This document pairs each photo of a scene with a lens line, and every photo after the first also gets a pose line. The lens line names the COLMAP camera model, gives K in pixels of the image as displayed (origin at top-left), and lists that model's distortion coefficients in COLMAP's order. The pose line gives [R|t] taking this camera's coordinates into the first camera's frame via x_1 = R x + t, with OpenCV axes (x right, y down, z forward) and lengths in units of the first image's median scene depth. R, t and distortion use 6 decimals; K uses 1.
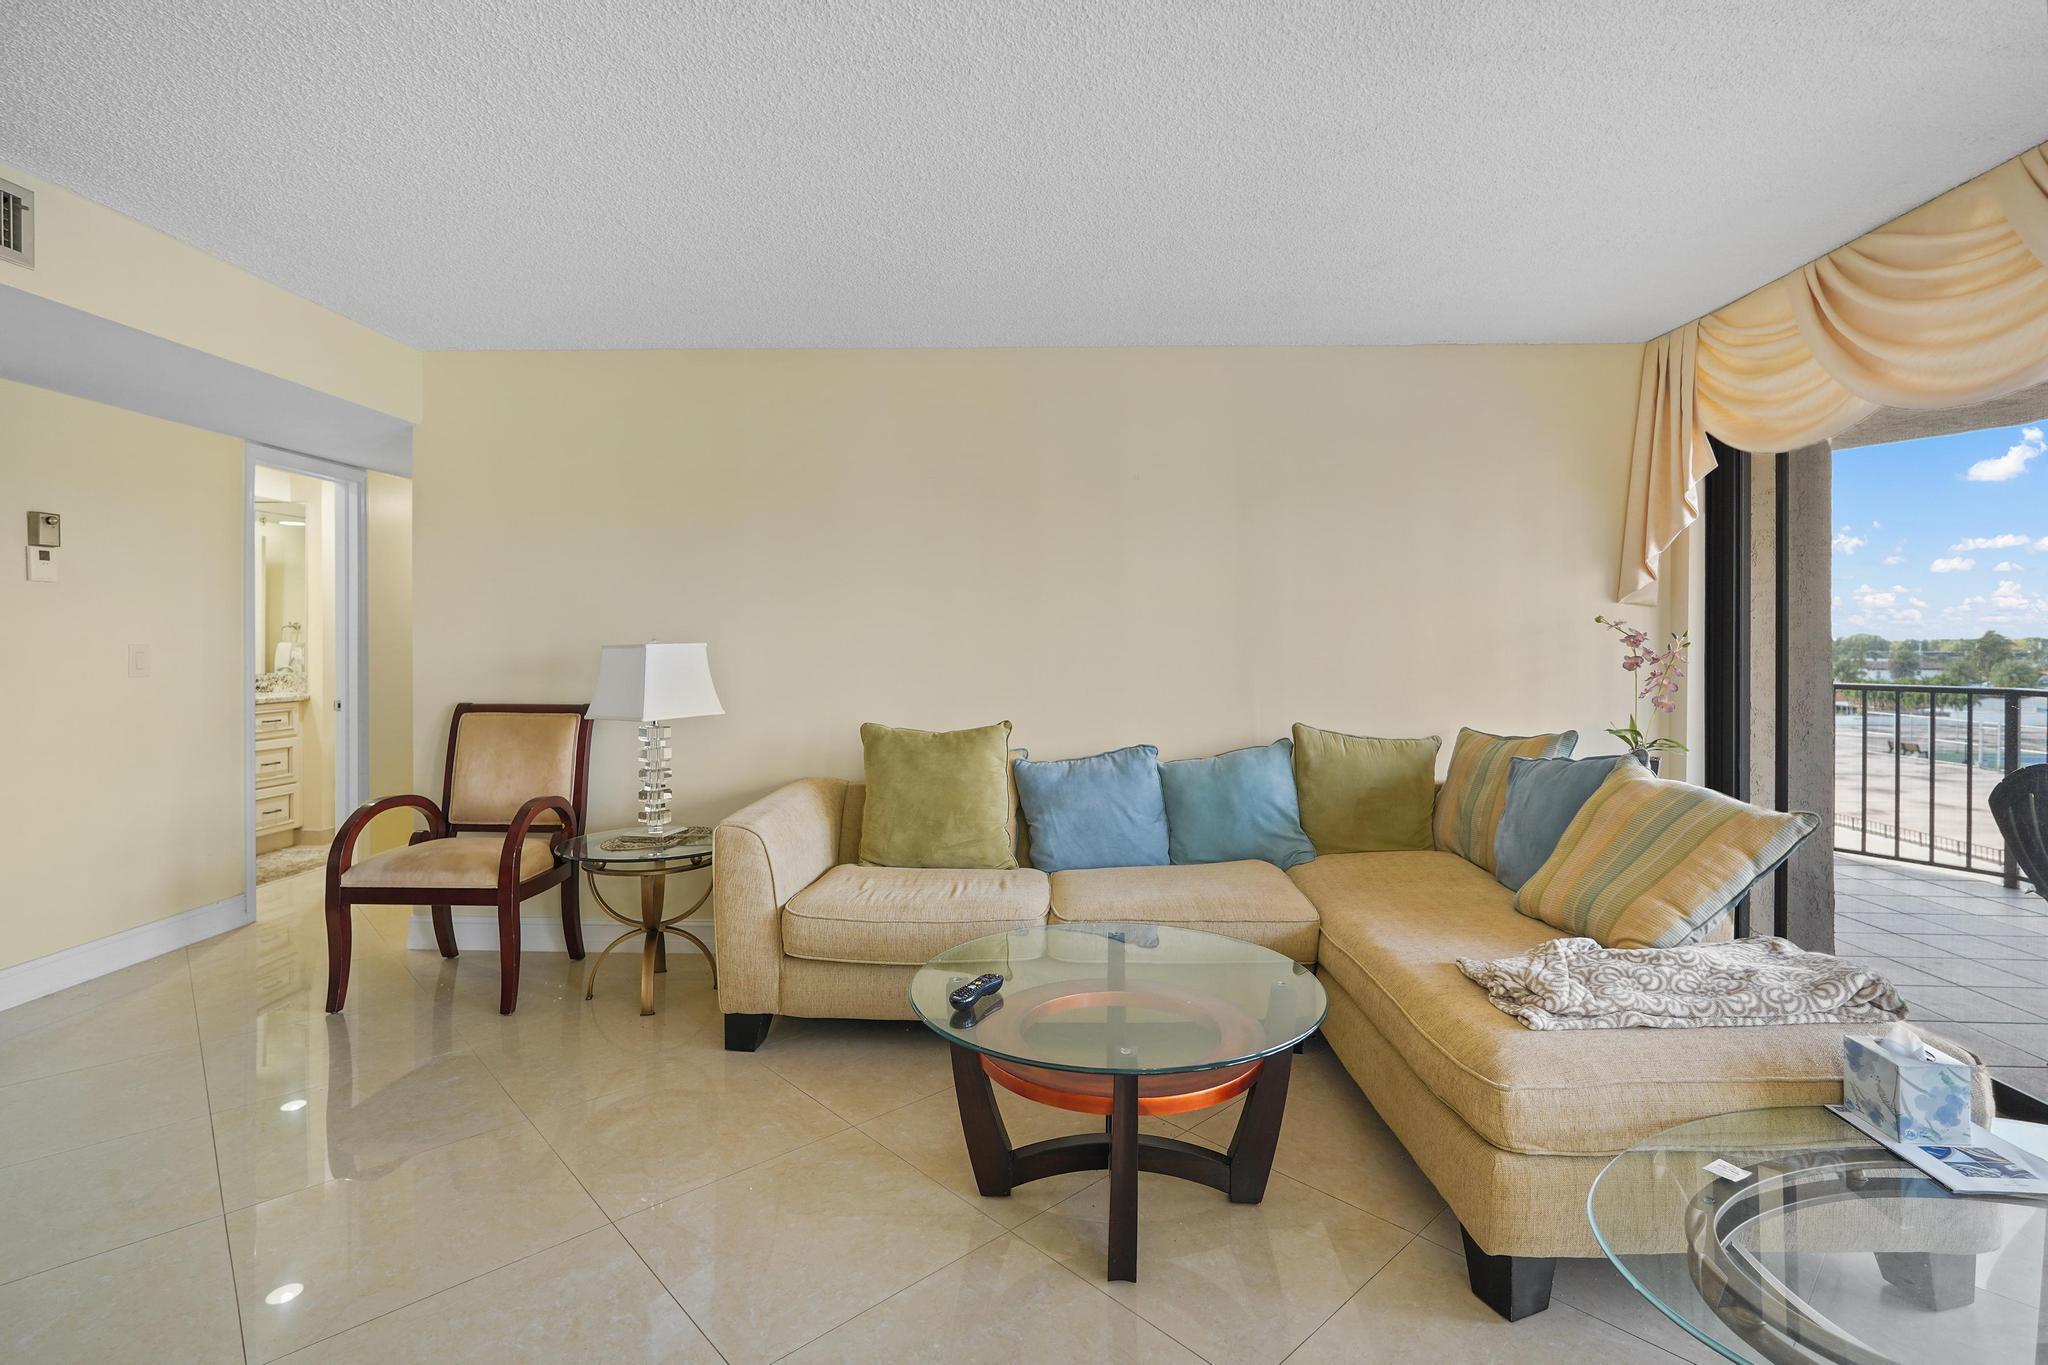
lens RADIAL K [[941.5, 0, 1003.5], [0, 941.5, 636.0], [0, 0, 1]] dist [-0.018884, 0.008605]
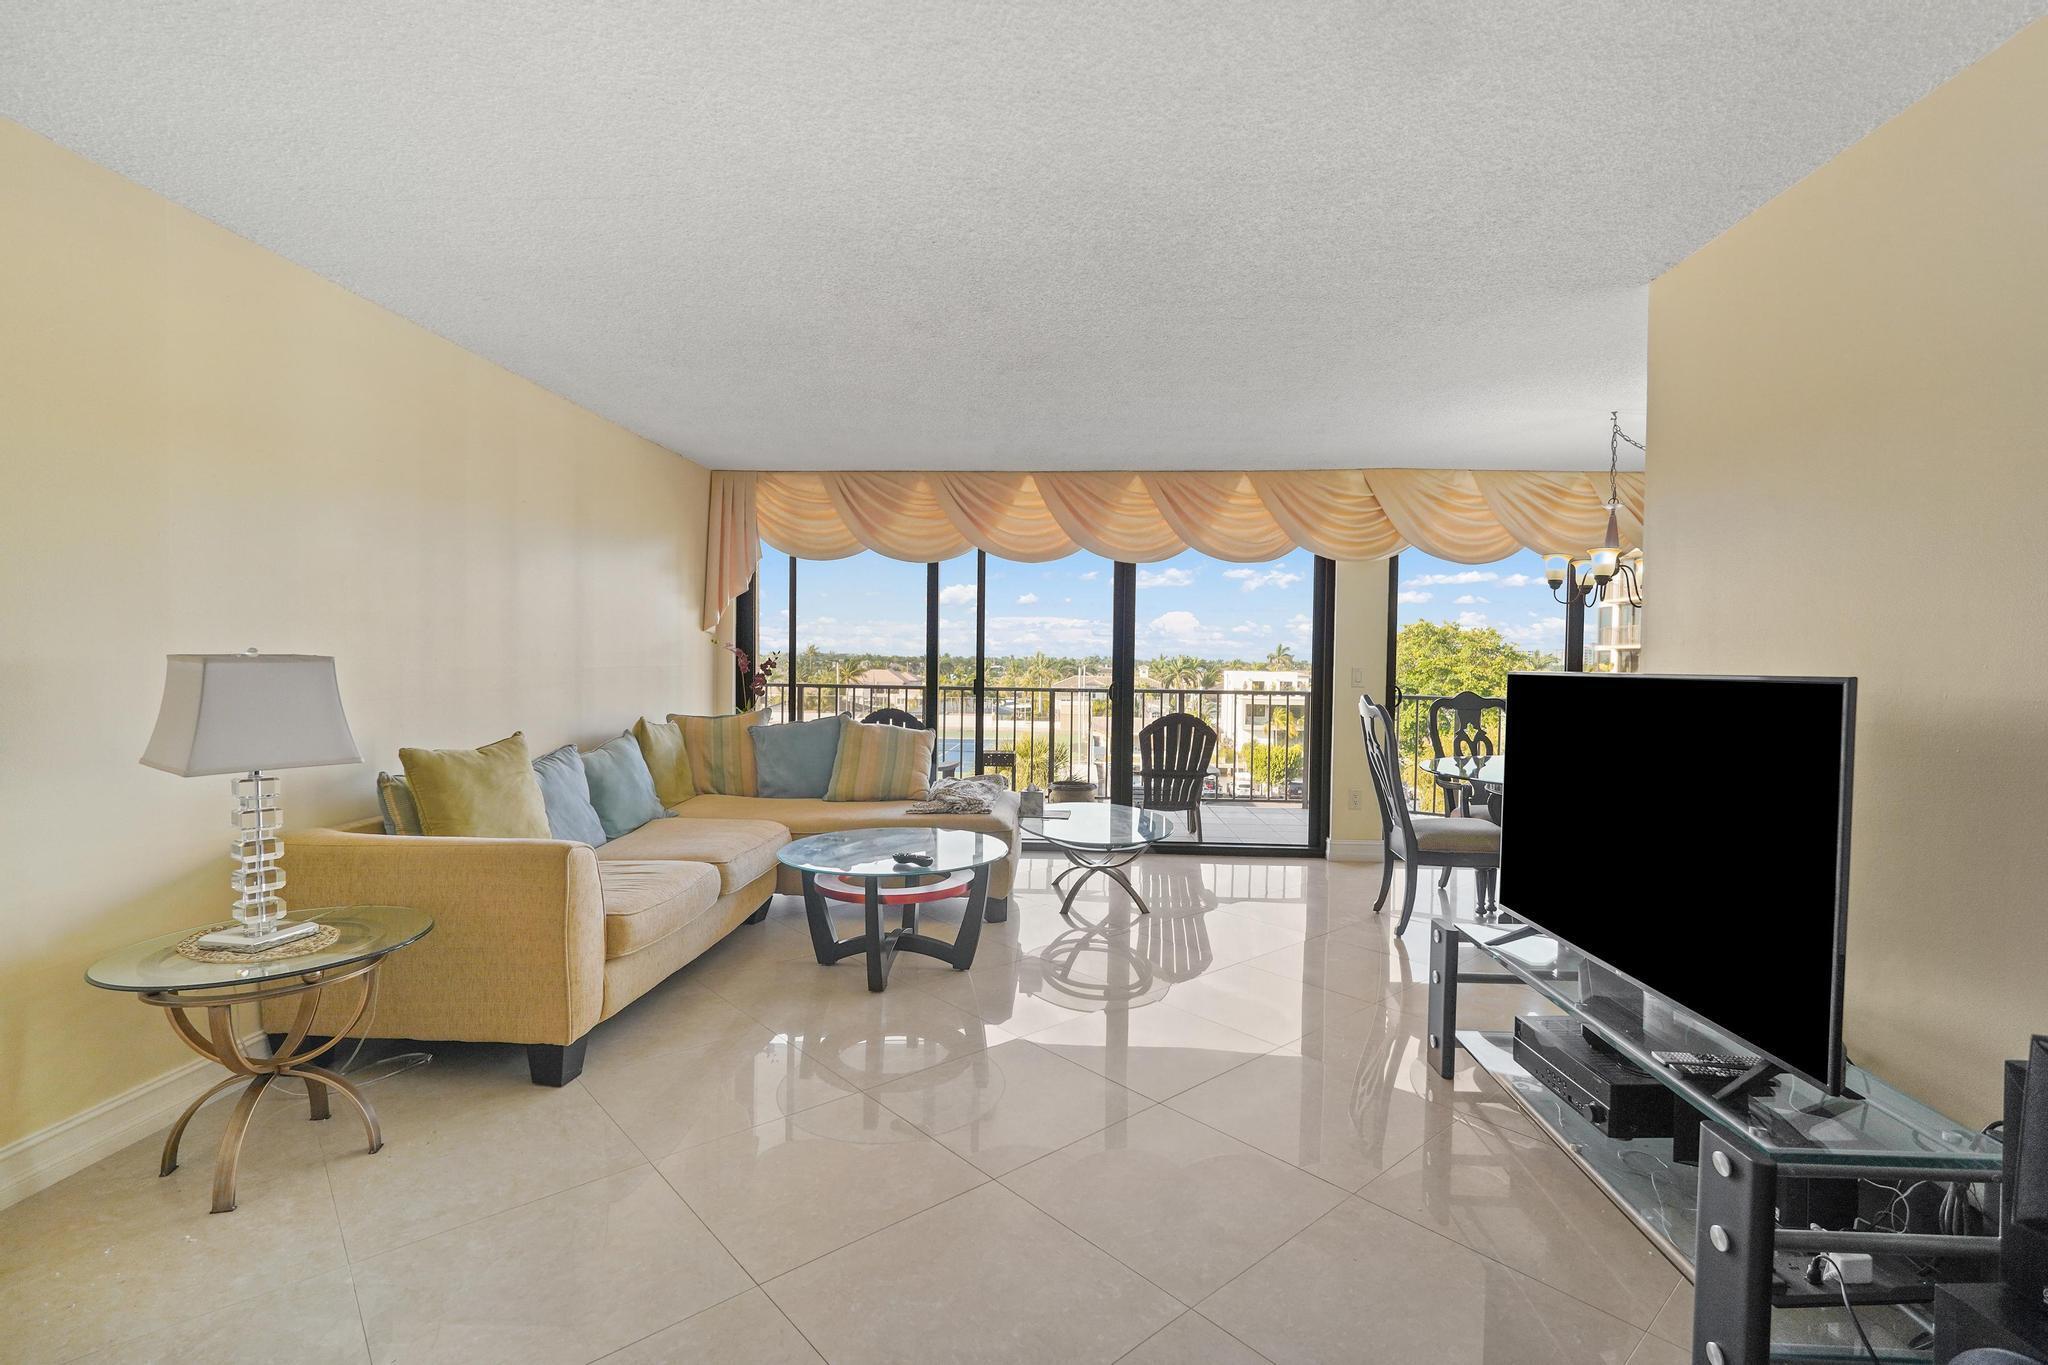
lens RADIAL K [[941.5, 0, 1038.1], [0, 941.5, 687.1], [0, 0, 1]] dist [-0.018884, 0.008605]
pose [[0.030202, -0.030095, 0.999091, -1.015972], [-0.019122, 0.999346, 0.030681, -0.000482], [-0.999361, -0.020031, 0.029607, 0.414867]]
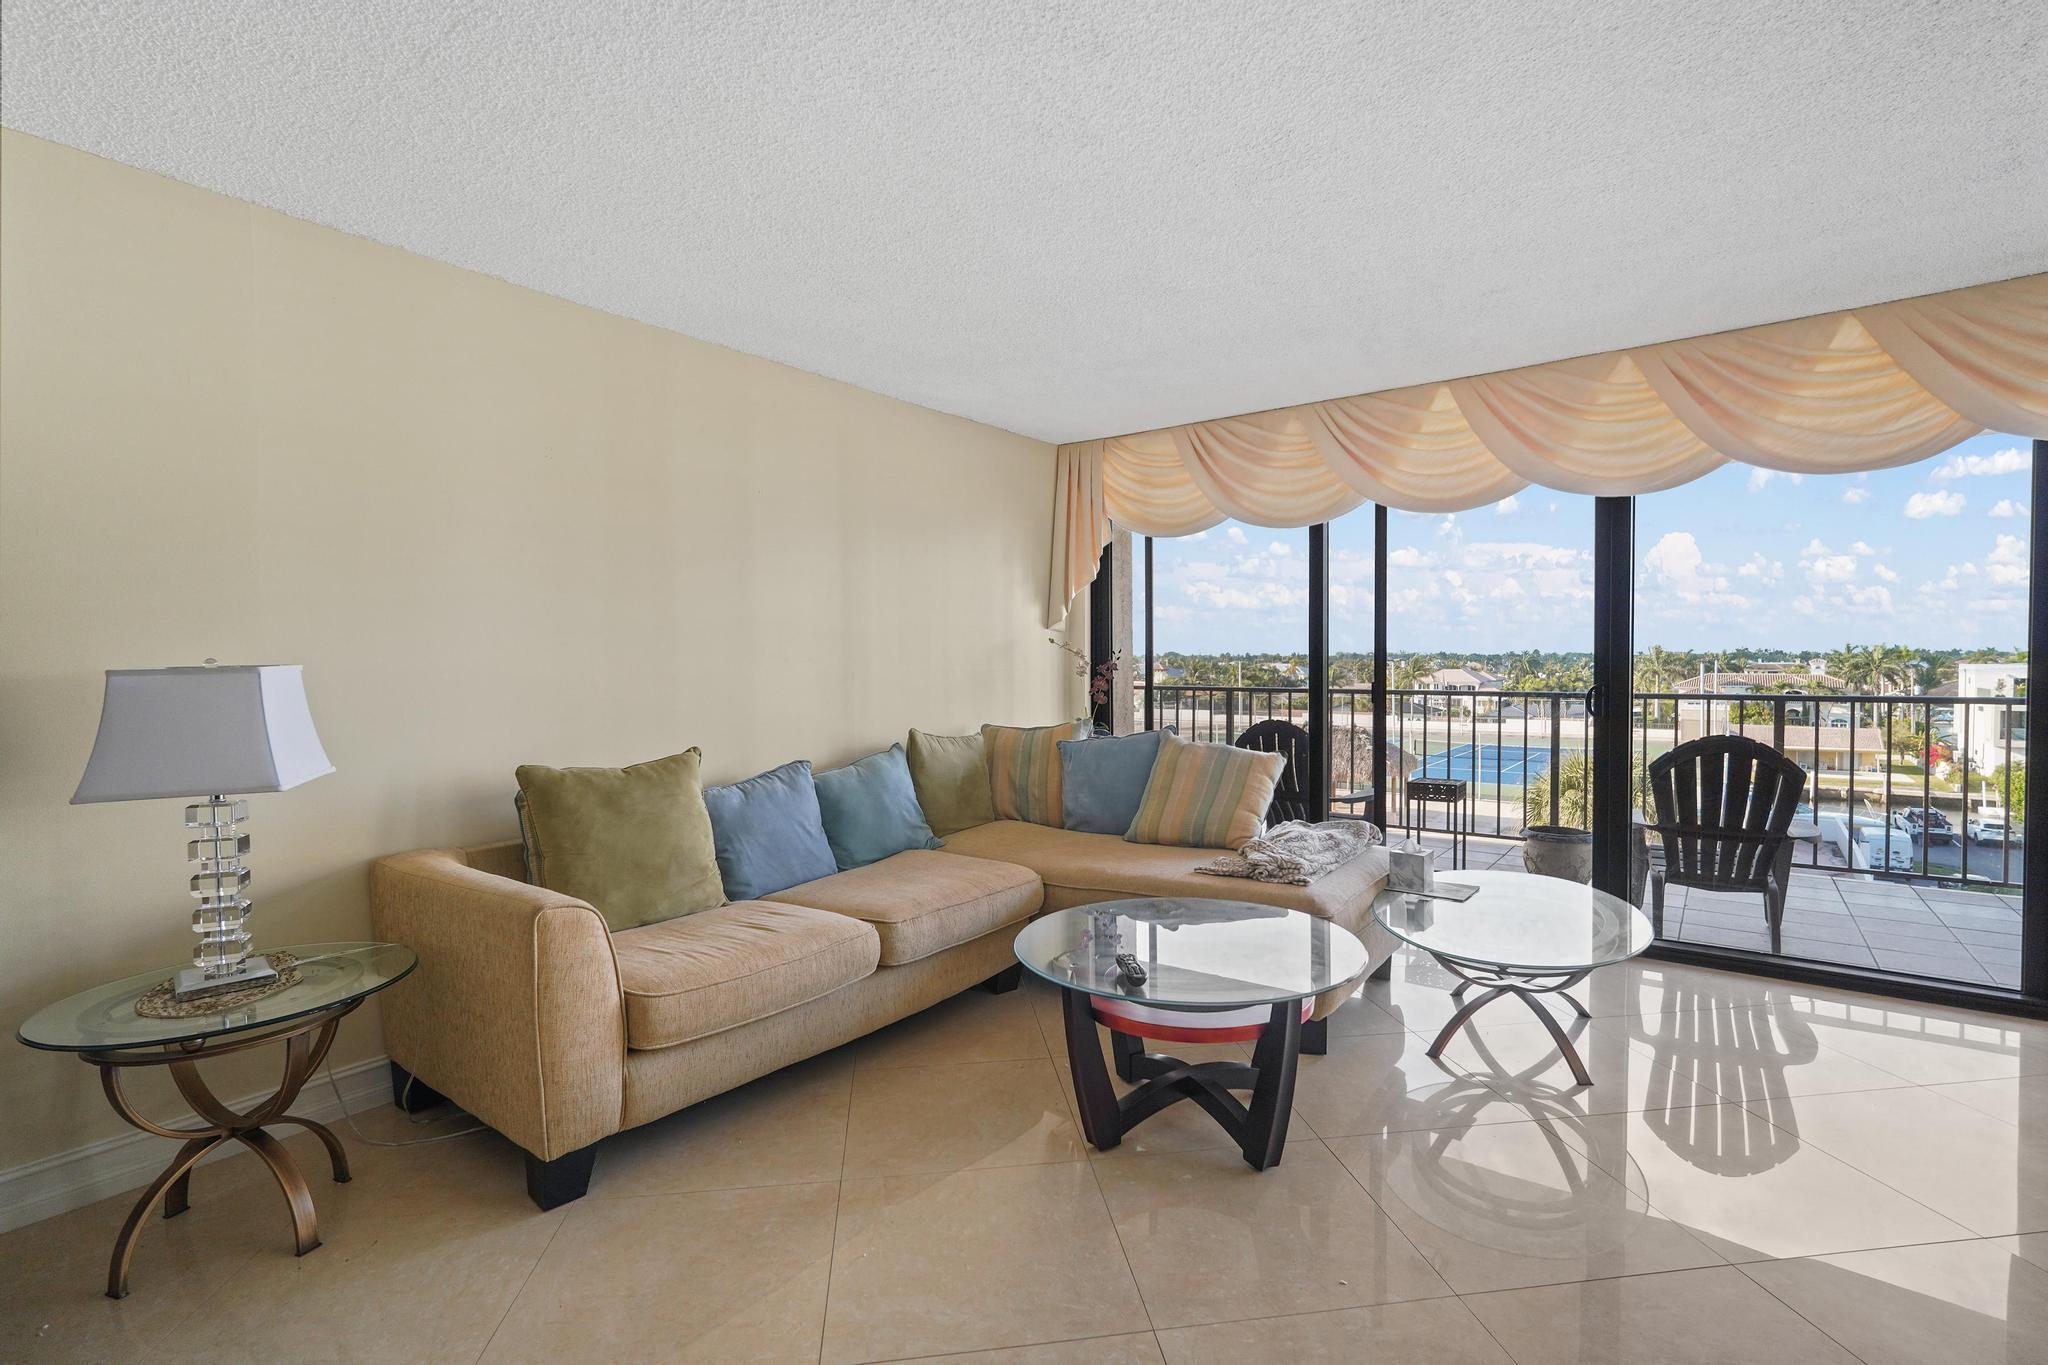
lens RADIAL K [[941.5, 0, 1033.1], [0, 941.5, 683.2], [0, 0, 1]] dist [-0.018884, 0.008605]
pose [[0.579297, -0.027035, 0.814668, -0.552179], [0.003084, 0.999515, 0.030975, 0.001682], [-0.815111, -0.015431, 0.579099, 0.218667]]
